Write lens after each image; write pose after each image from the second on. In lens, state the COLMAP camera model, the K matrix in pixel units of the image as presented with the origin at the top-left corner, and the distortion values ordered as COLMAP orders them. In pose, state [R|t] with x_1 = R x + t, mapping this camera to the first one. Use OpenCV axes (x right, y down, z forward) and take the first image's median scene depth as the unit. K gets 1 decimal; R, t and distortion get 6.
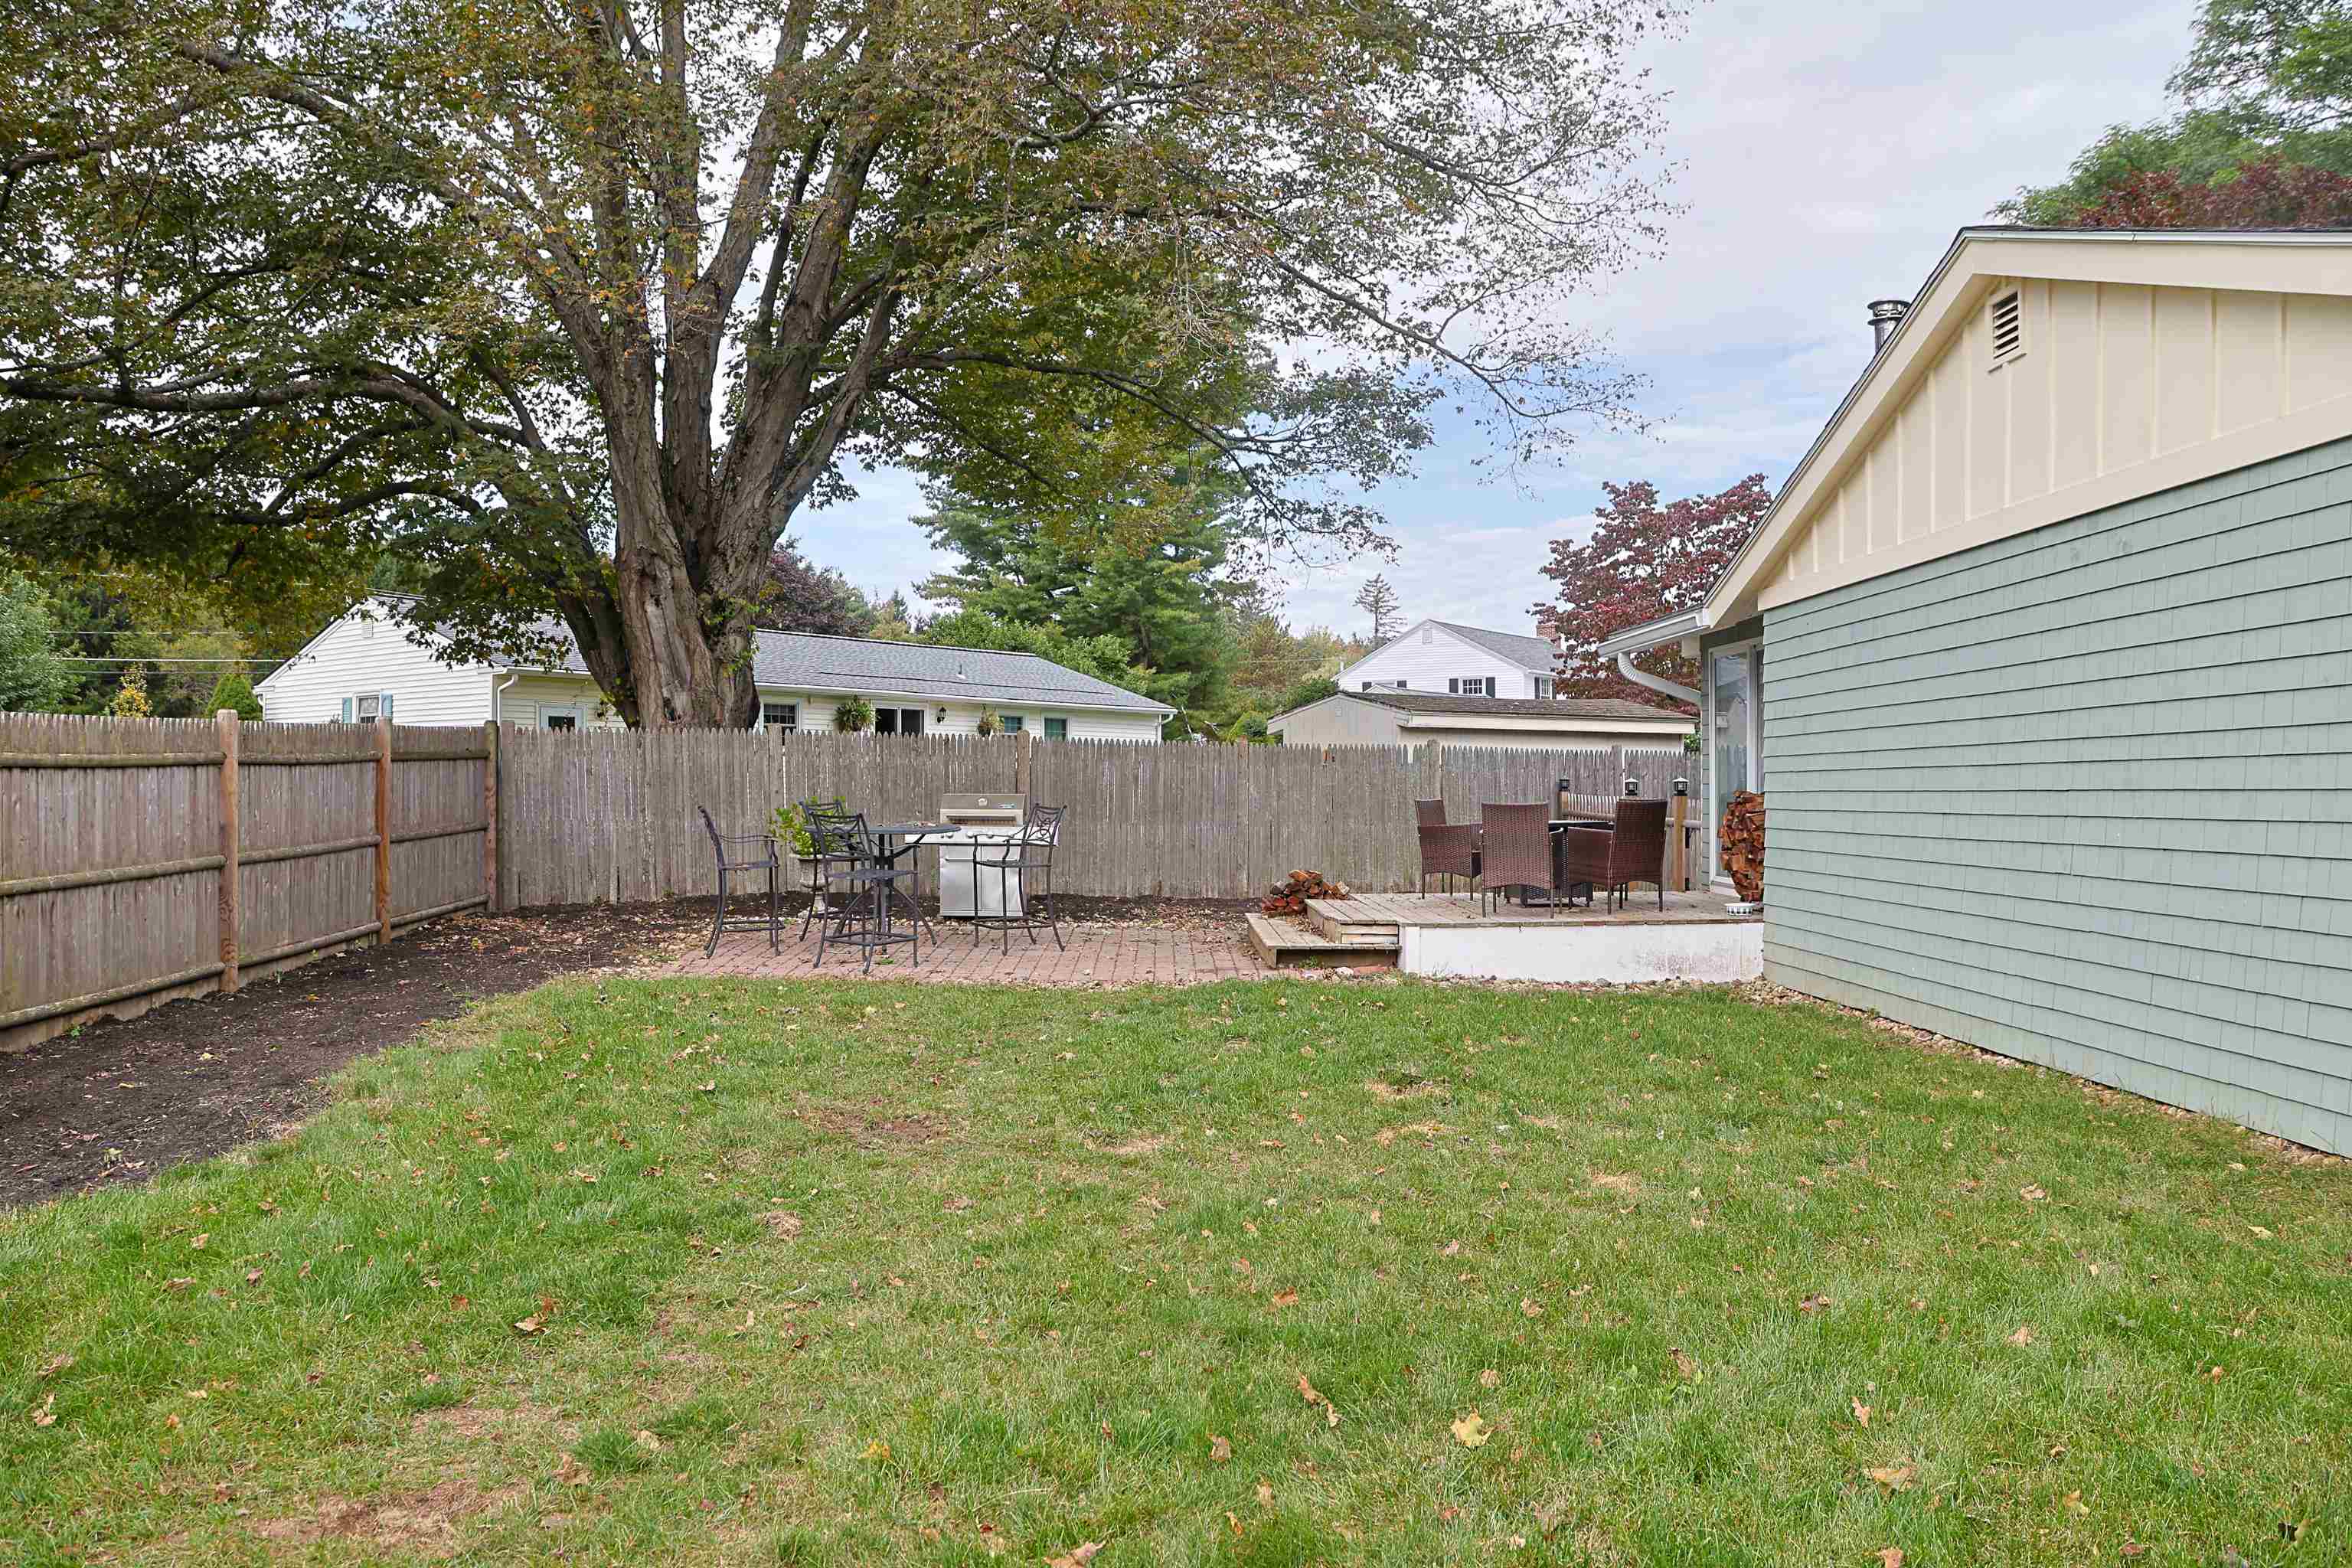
lens RADIAL K [[1667.1, 0, 1176.0], [0, 1667.1, 784.0], [0, 0, 1]] dist [-0.114249, 0.041520]
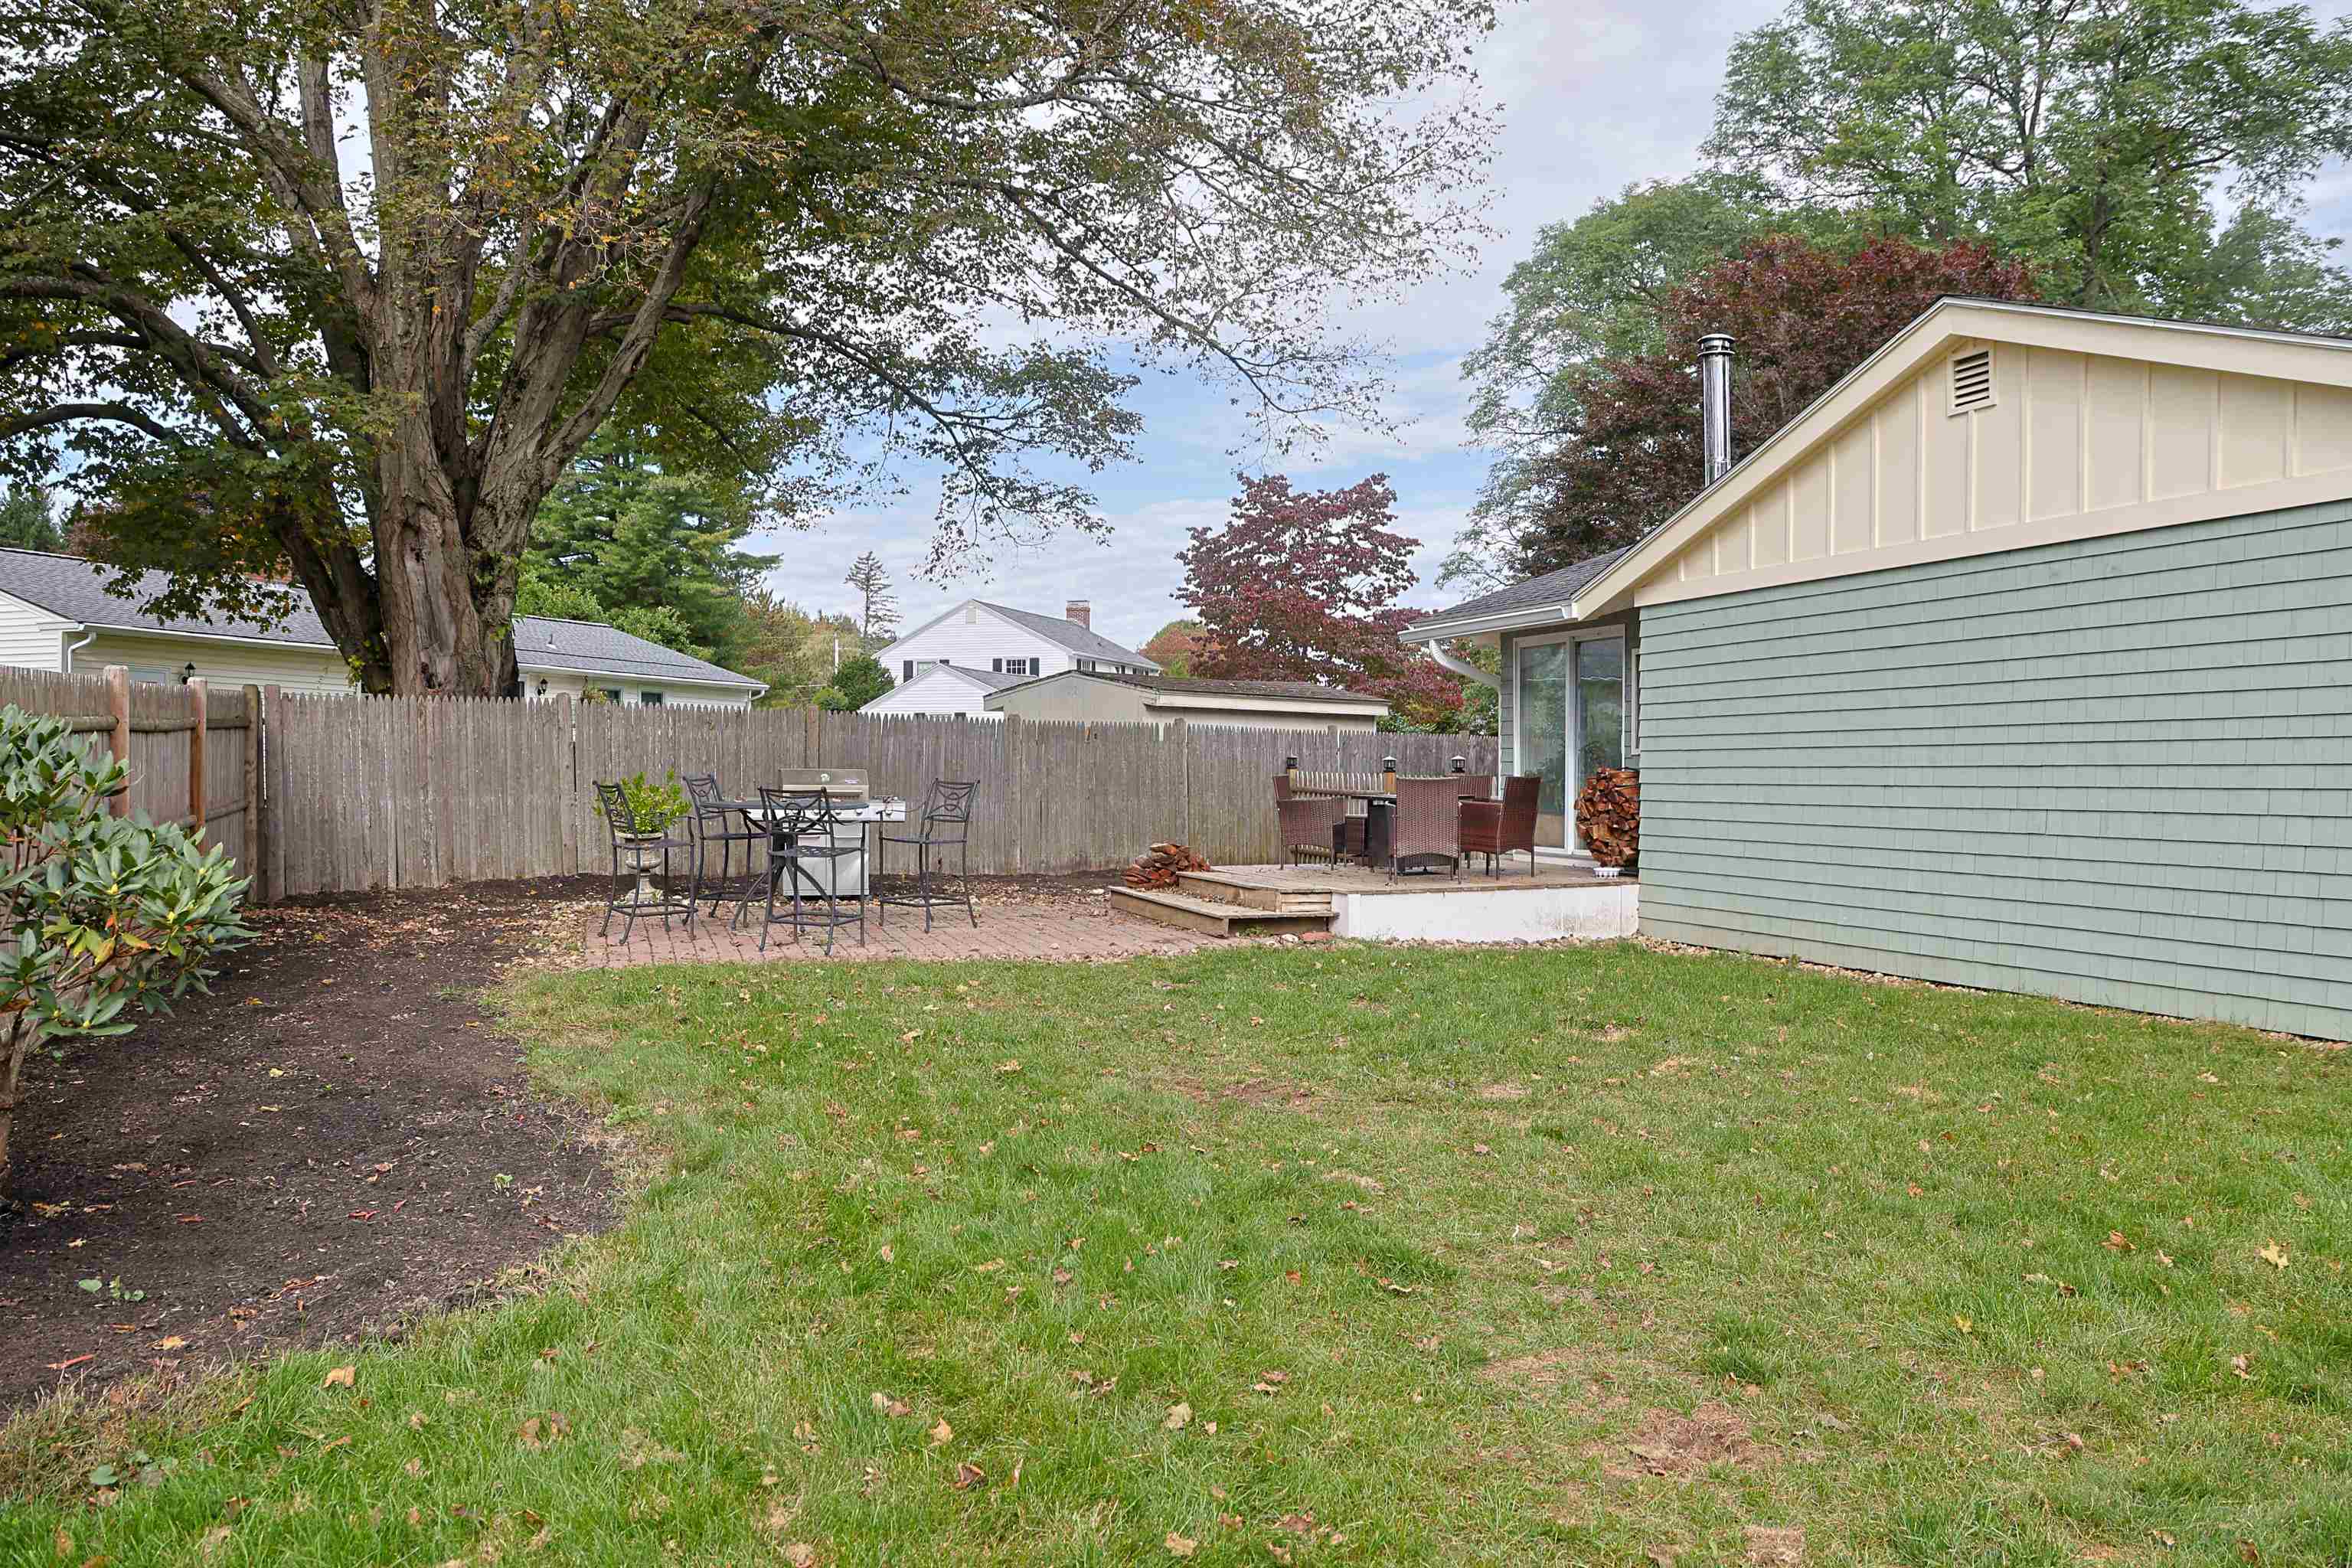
lens RADIAL K [[1677.0, 0, 1176.0], [0, 1677.0, 784.0], [0, 0, 1]] dist [-0.138188, 0.095826]
pose [[0.947692, -0.000254, 0.319187, -0.205644], [-0.003501, 0.999931, 0.011189, 0.002786], [-0.319168, -0.011721, 0.947626, 0.016903]]
